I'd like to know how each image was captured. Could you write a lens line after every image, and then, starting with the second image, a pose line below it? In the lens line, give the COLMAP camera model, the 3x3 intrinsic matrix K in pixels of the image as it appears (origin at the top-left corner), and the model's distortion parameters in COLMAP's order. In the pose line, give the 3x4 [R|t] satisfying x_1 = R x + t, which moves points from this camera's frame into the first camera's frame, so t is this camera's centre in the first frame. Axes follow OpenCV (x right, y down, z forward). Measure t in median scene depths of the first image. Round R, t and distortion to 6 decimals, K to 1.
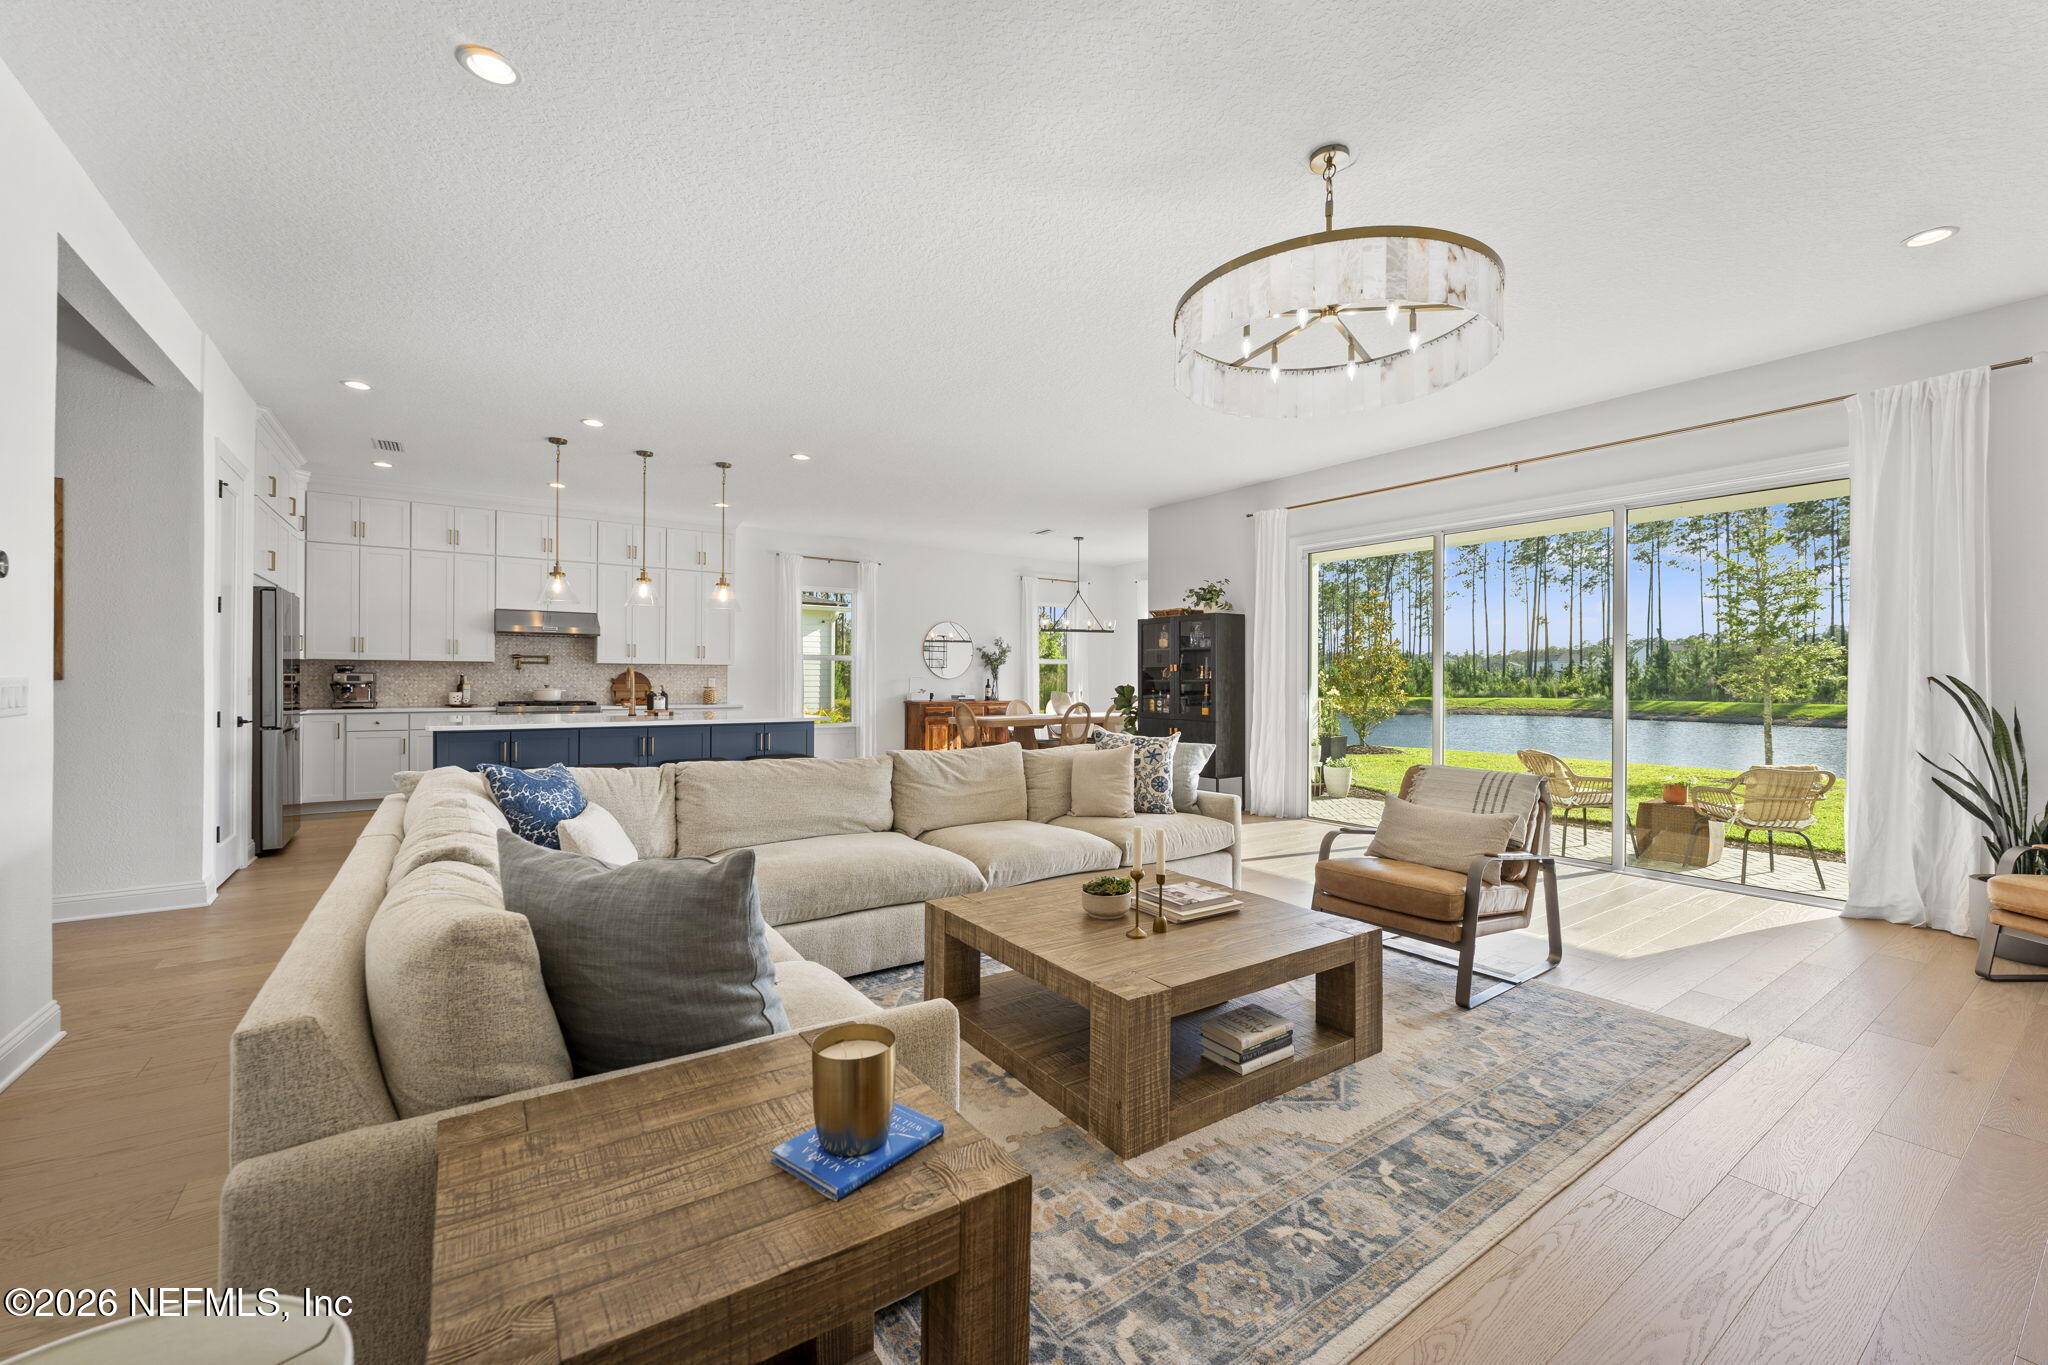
lens RADIAL K [[822.7, 0, 1024.0], [0, 822.7, 682.5], [0, 0, 1]] dist [0.000326, 0.000103]
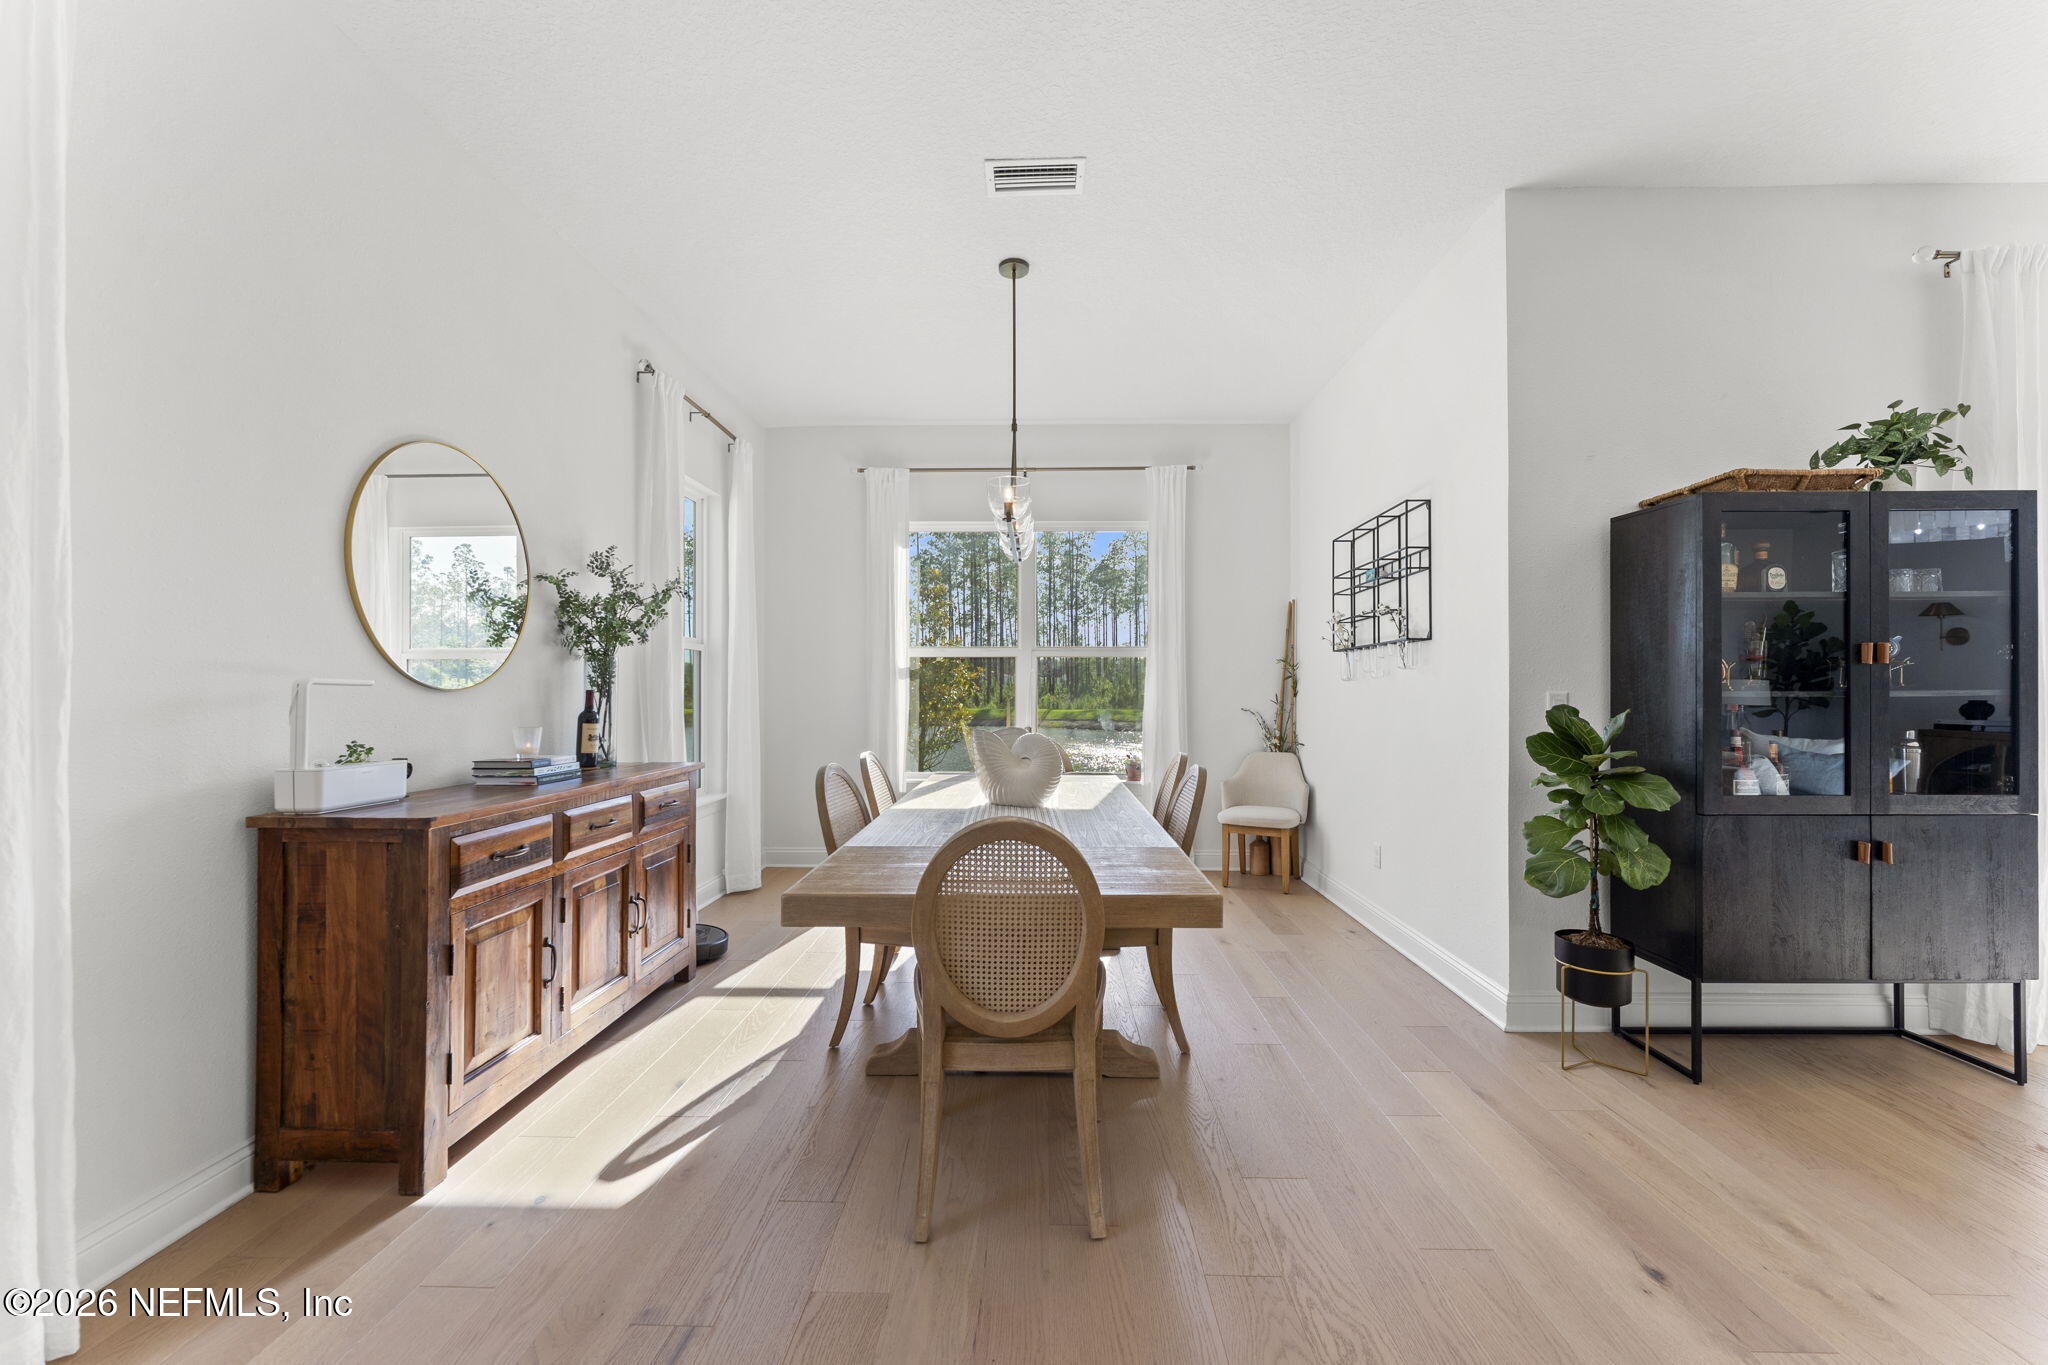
lens RADIAL K [[822.7, 0, 1024.0], [0, 822.7, 682.5], [0, 0, 1]] dist [0.000326, 0.000103]
pose [[0.586241, 0.005532, 0.810118, -0.201366], [0.006114, 0.999918, -0.011253, -0.003486], [-0.810114, 0.011550, 0.586159, 0.798490]]
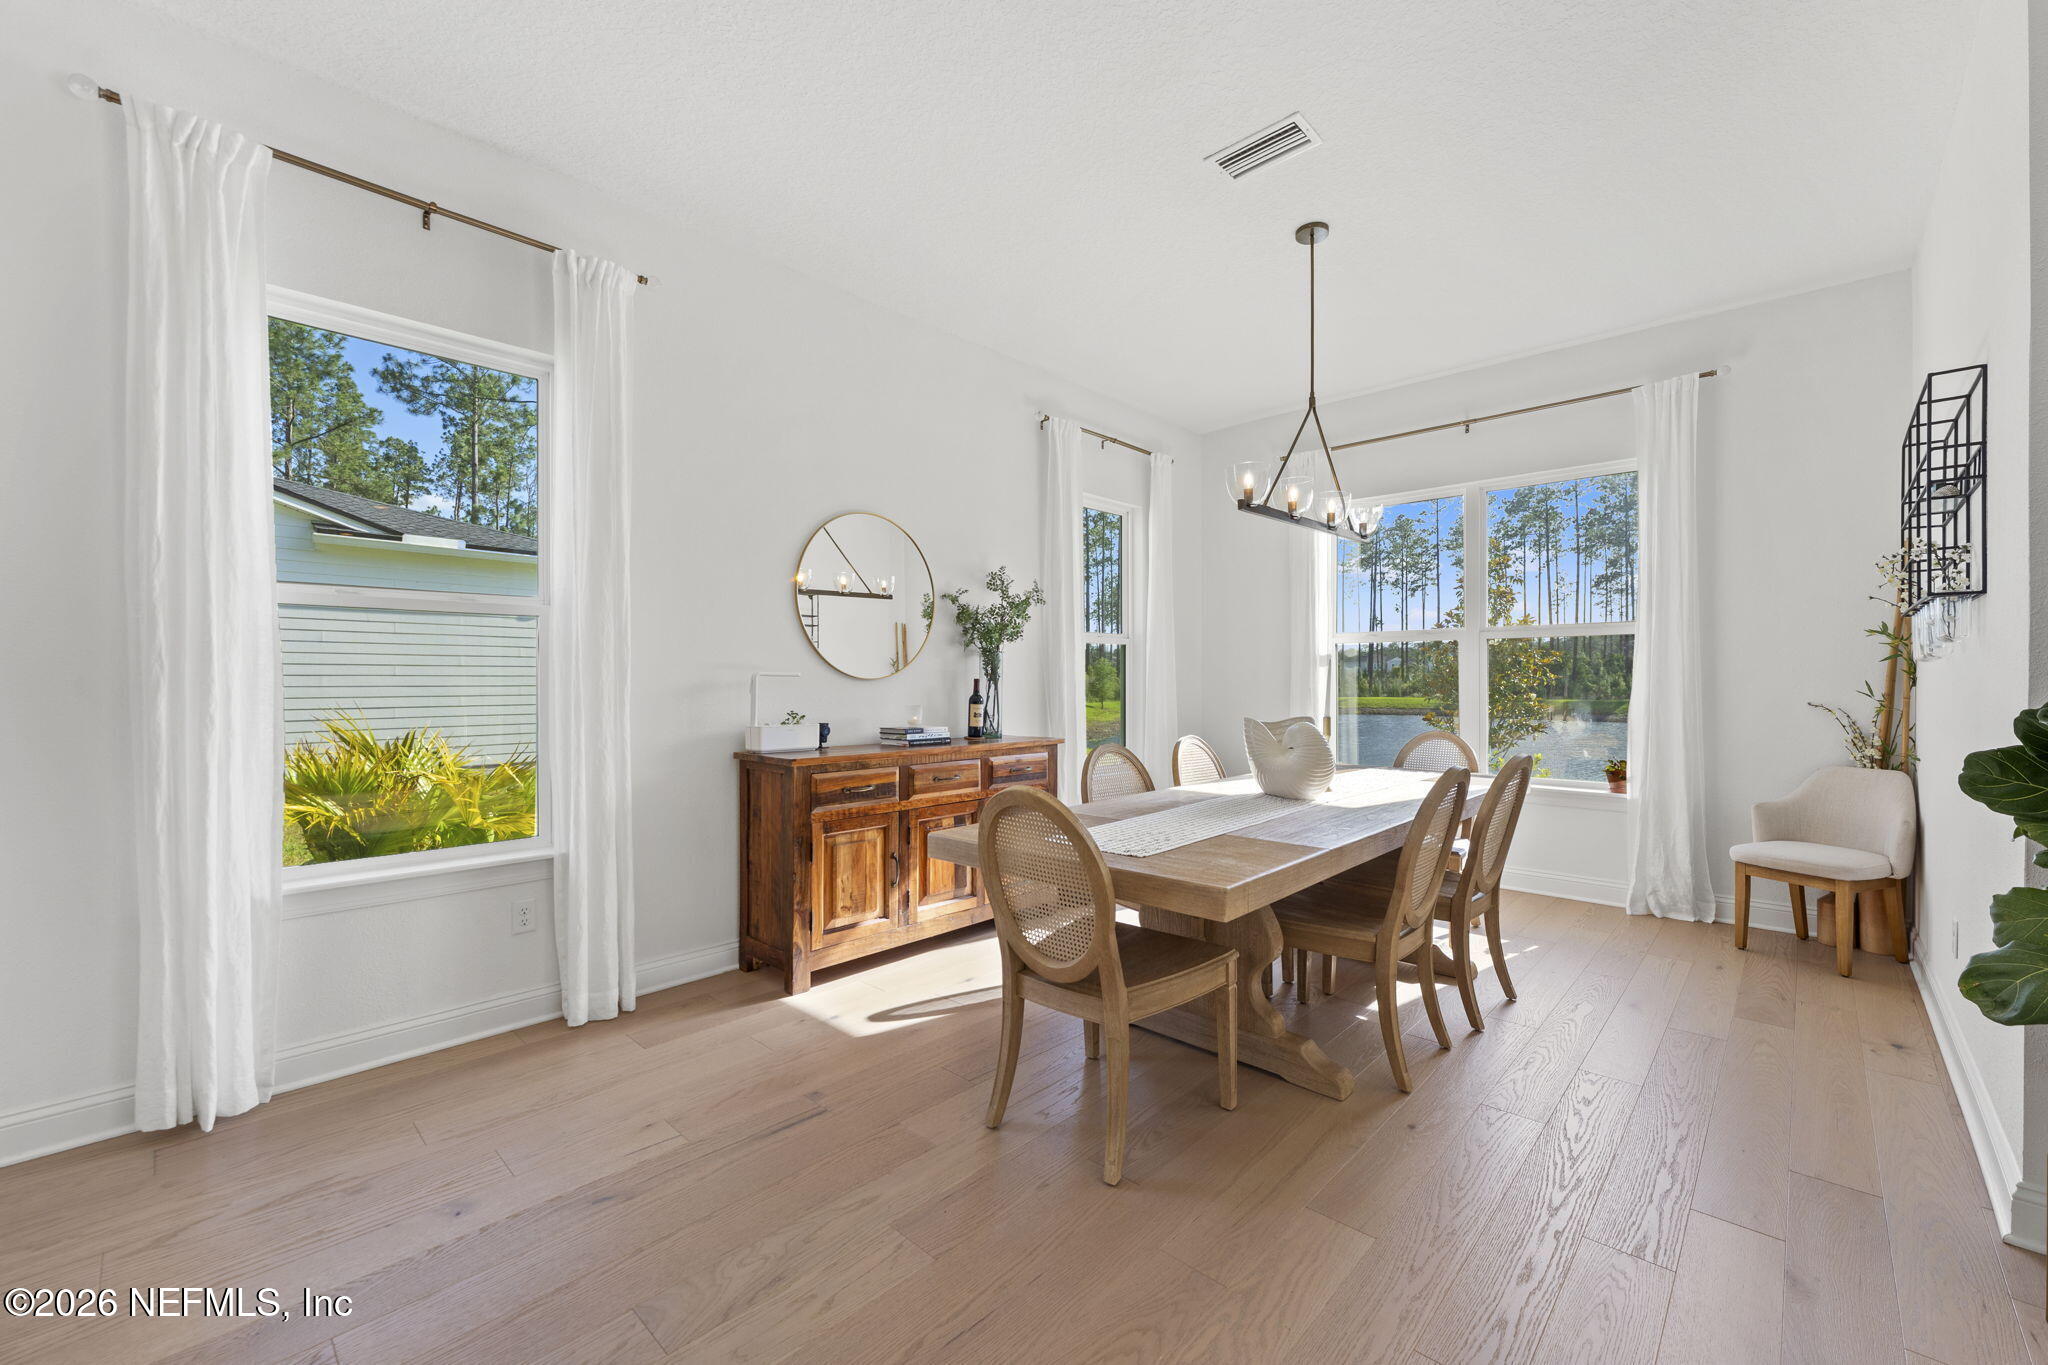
lens RADIAL K [[831.3, 0, 1032.4], [0, 831.3, 680.7], [0, 0, 1]] dist [0.000594, 0.000261]
pose [[0.977231, -0.004632, 0.212129, -0.107596], [0.005715, 0.999974, -0.004491, -0.002162], [-0.212102, 0.005601, 0.977231, 0.706161]]
